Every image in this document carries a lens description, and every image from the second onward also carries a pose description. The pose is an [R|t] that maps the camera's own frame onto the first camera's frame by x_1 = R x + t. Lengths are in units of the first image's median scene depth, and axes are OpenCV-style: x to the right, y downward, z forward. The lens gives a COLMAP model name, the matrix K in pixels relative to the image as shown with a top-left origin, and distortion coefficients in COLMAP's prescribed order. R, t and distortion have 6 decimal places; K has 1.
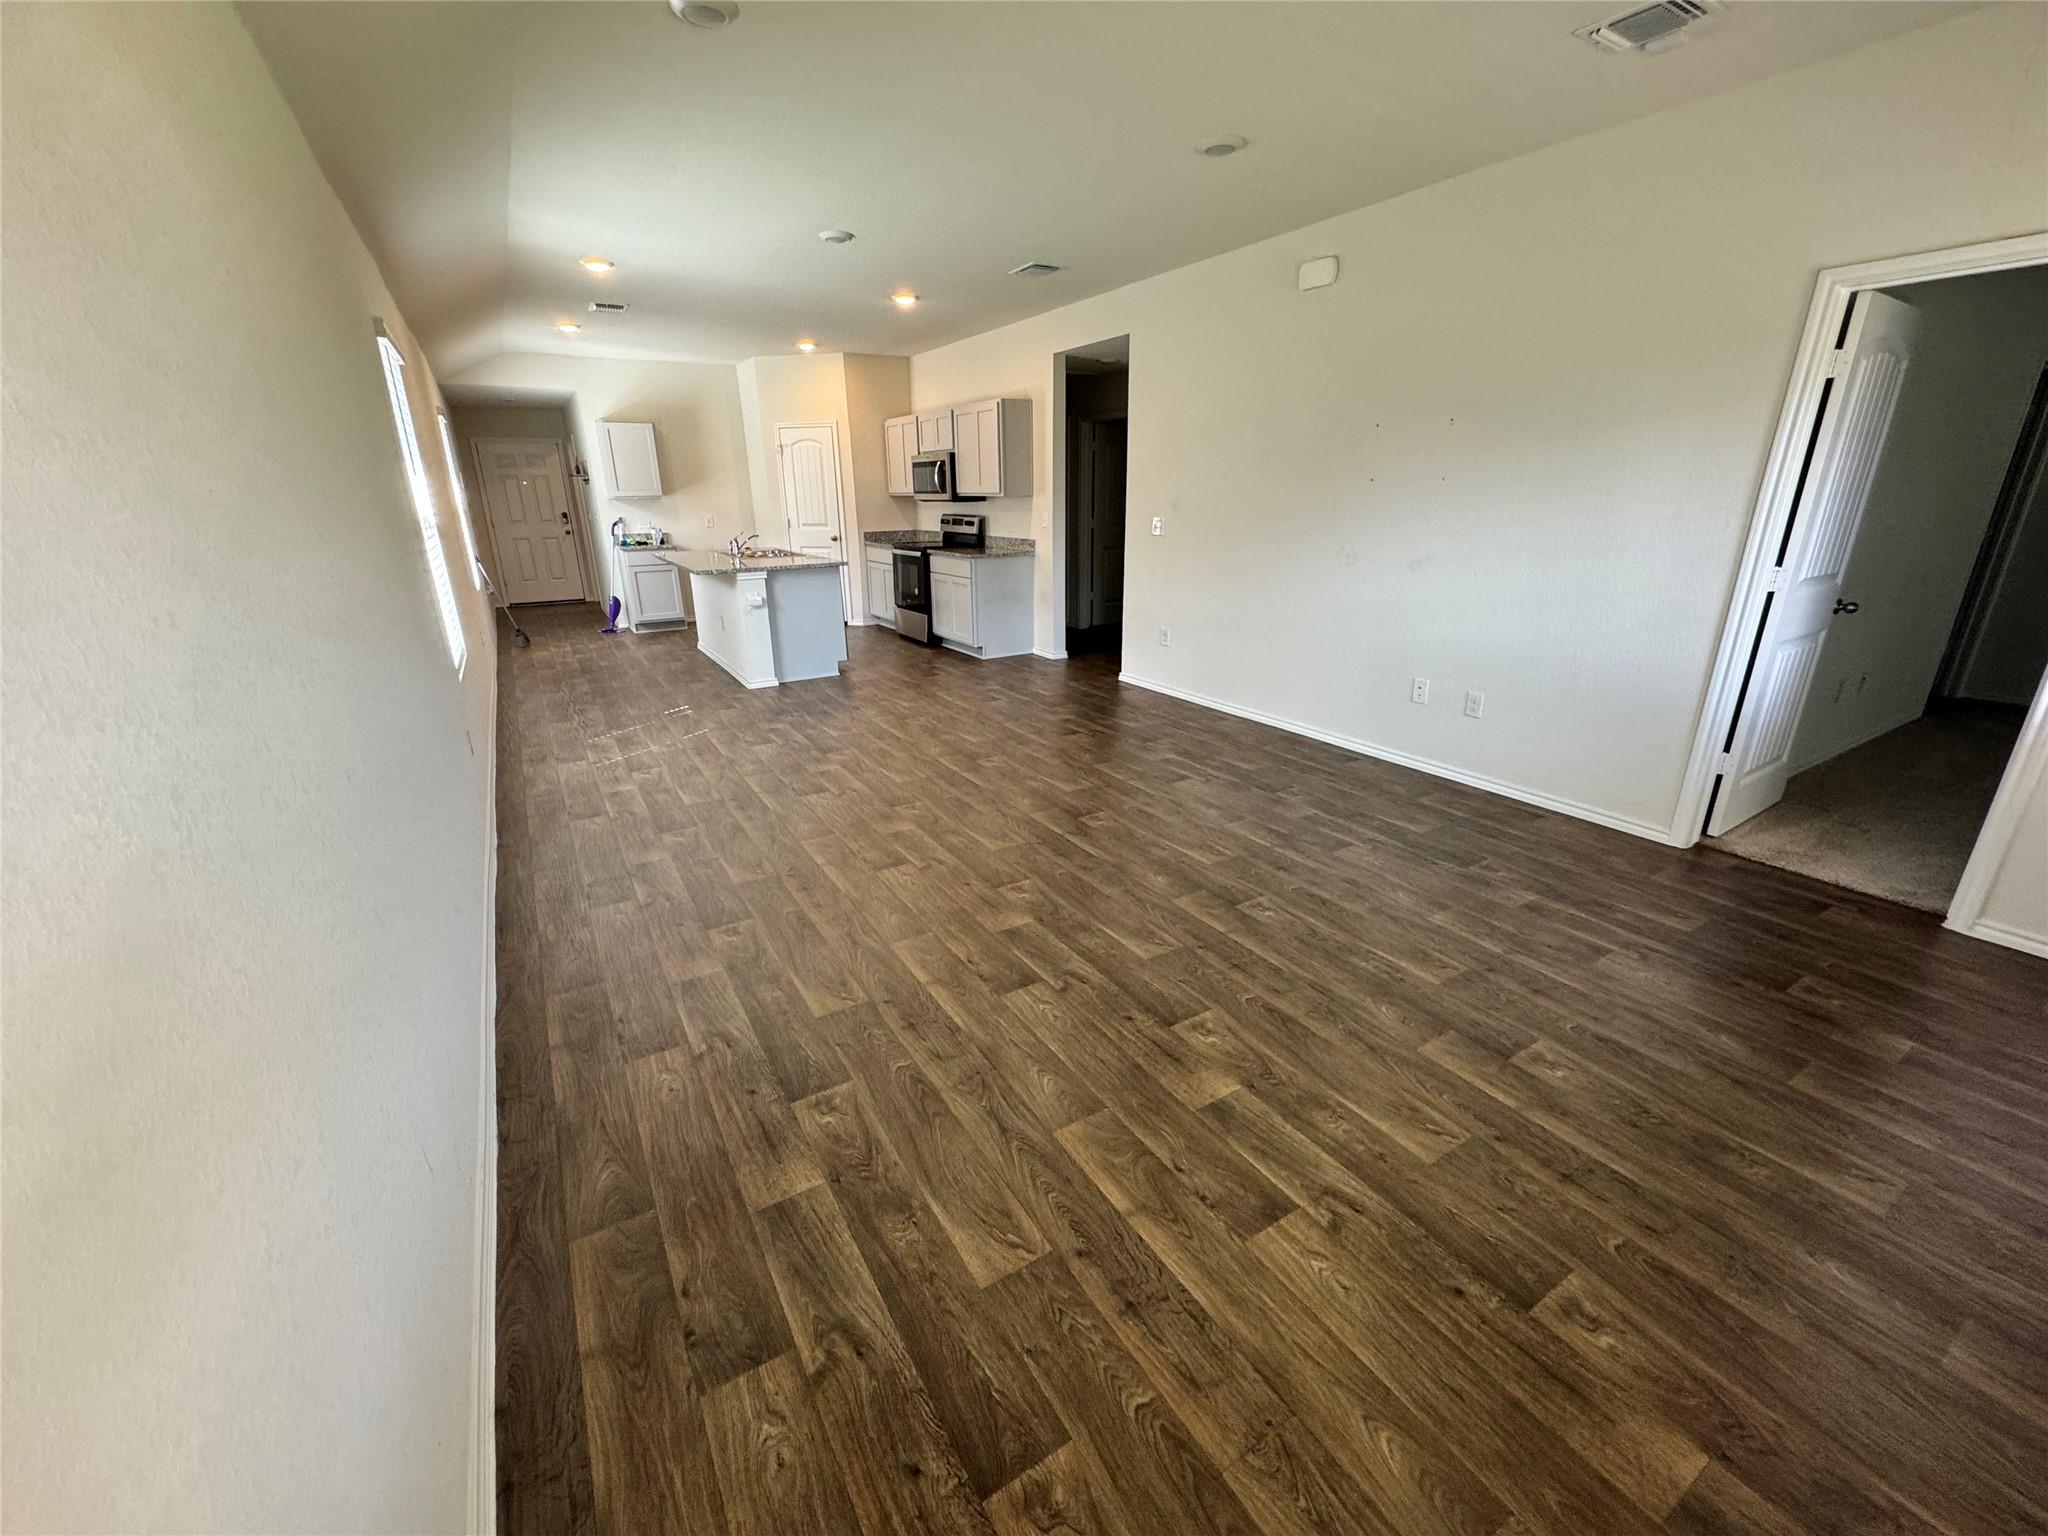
lens RADIAL K [[805.7, 0, 1027.2], [0, 805.7, 802.2], [0, 0, 1]] dist [-0.001278, -0.000048]
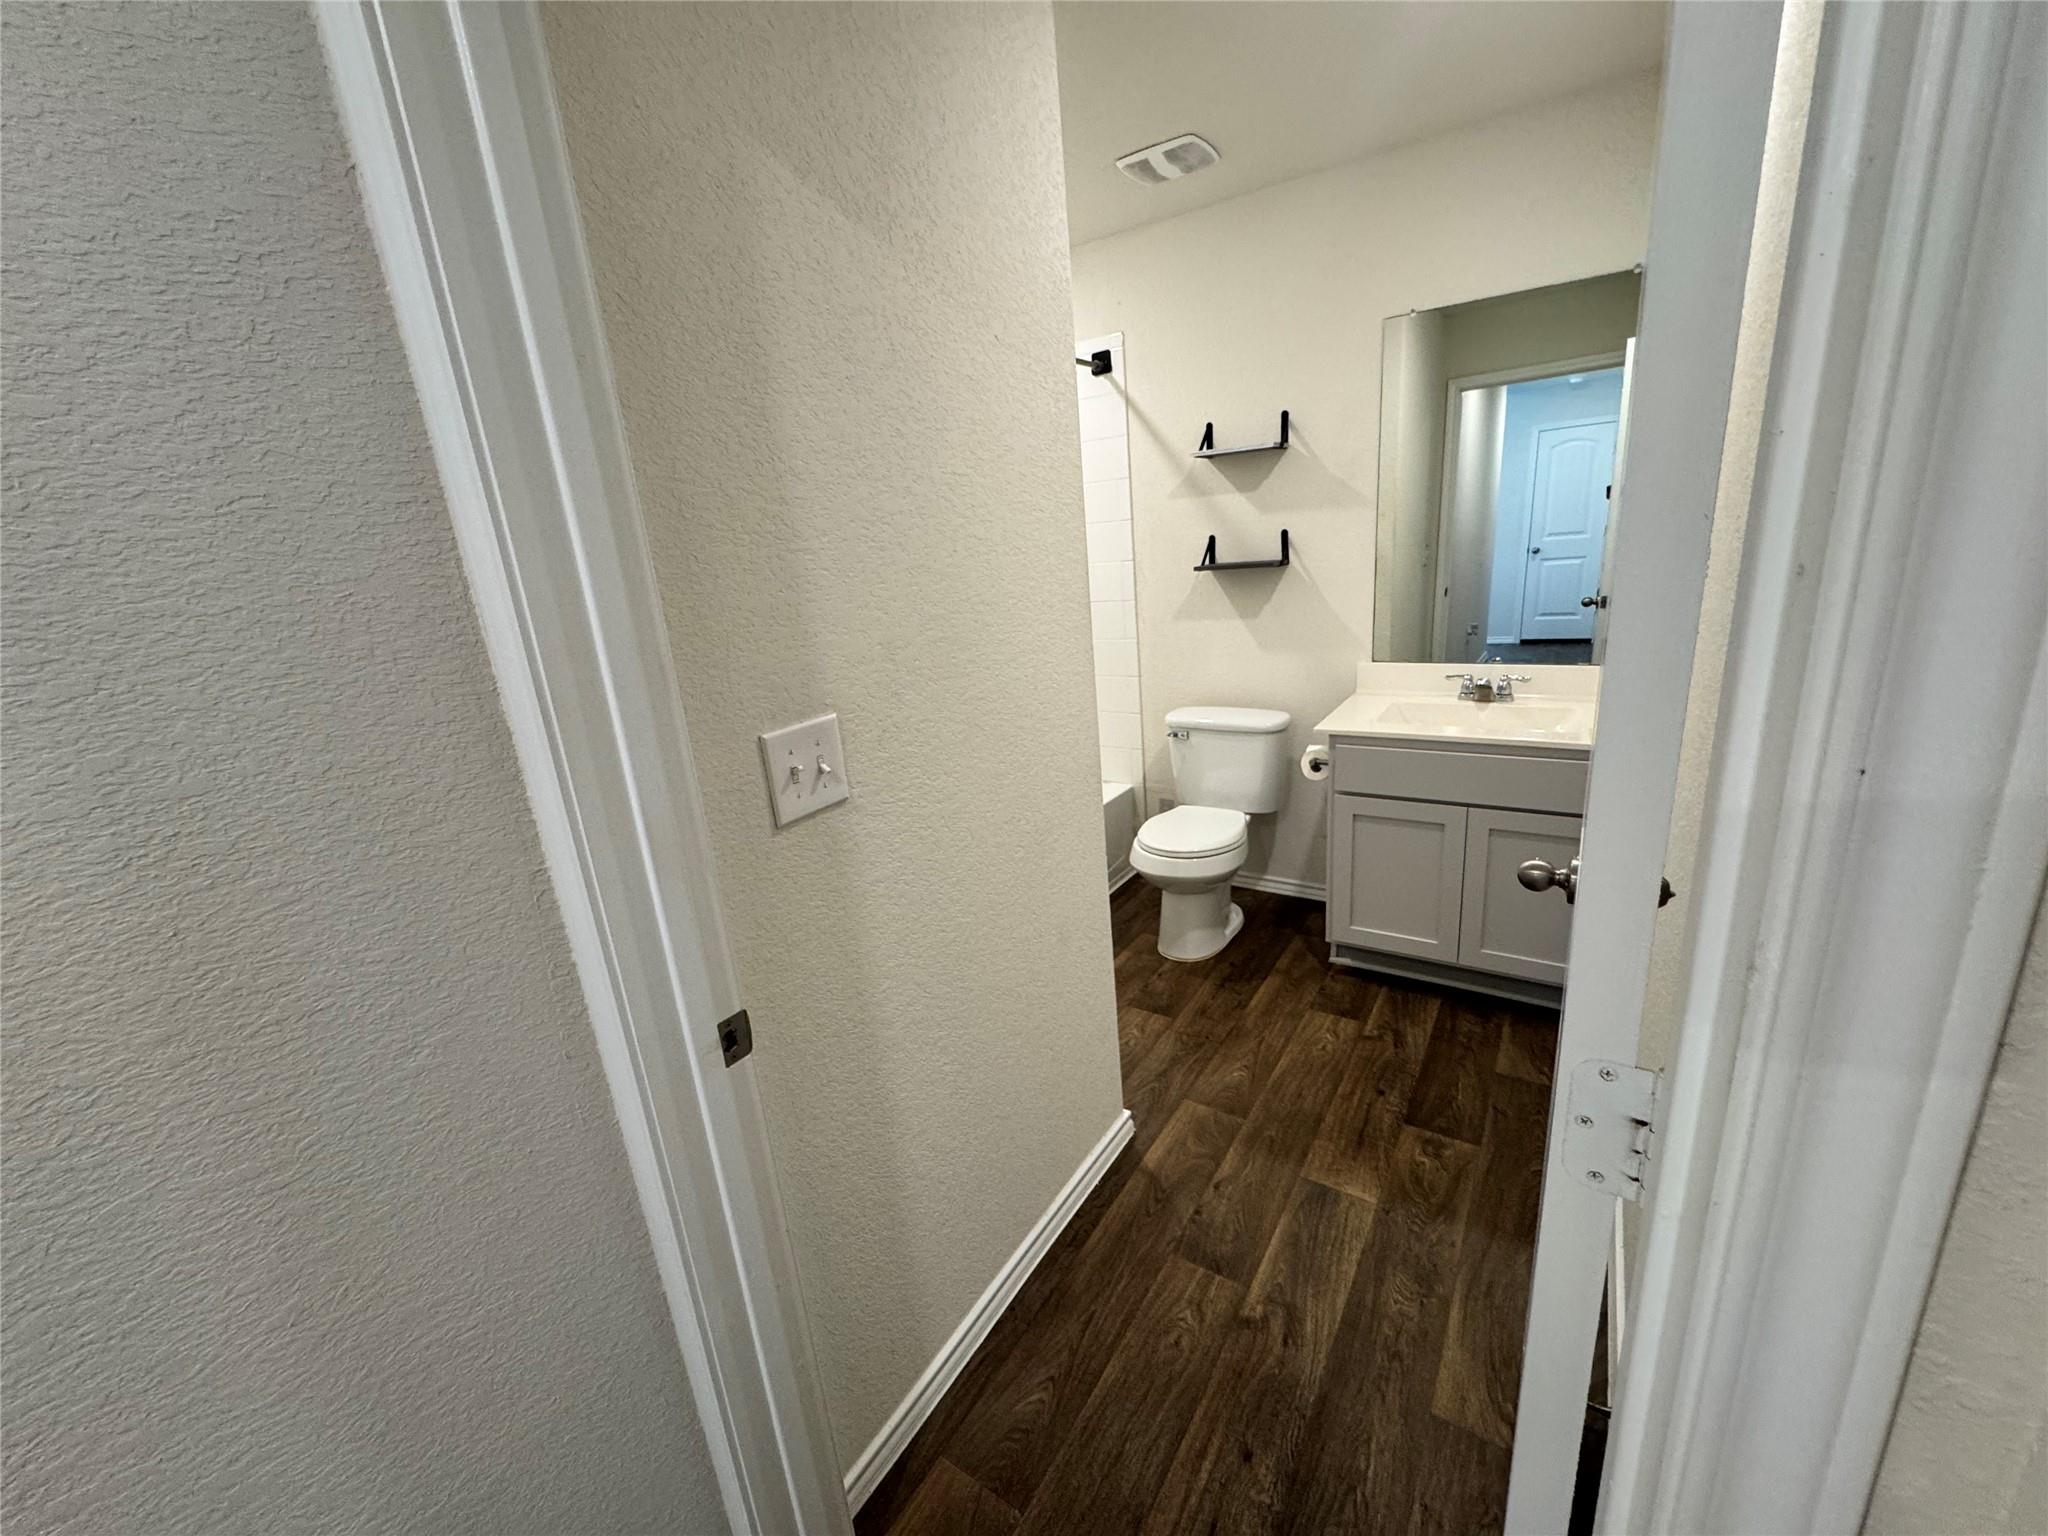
lens RADIAL K [[816.9, 0, 1028.5], [0, 816.9, 769.4], [0, 0, 1]] dist [0.000953, -0.000019]
pose [[0.422271, 0.222988, -0.878614, 0.396348], [-0.260214, 0.958295, 0.118149, -0.046004], [0.868318, 0.178737, 0.462685, 0.107201]]
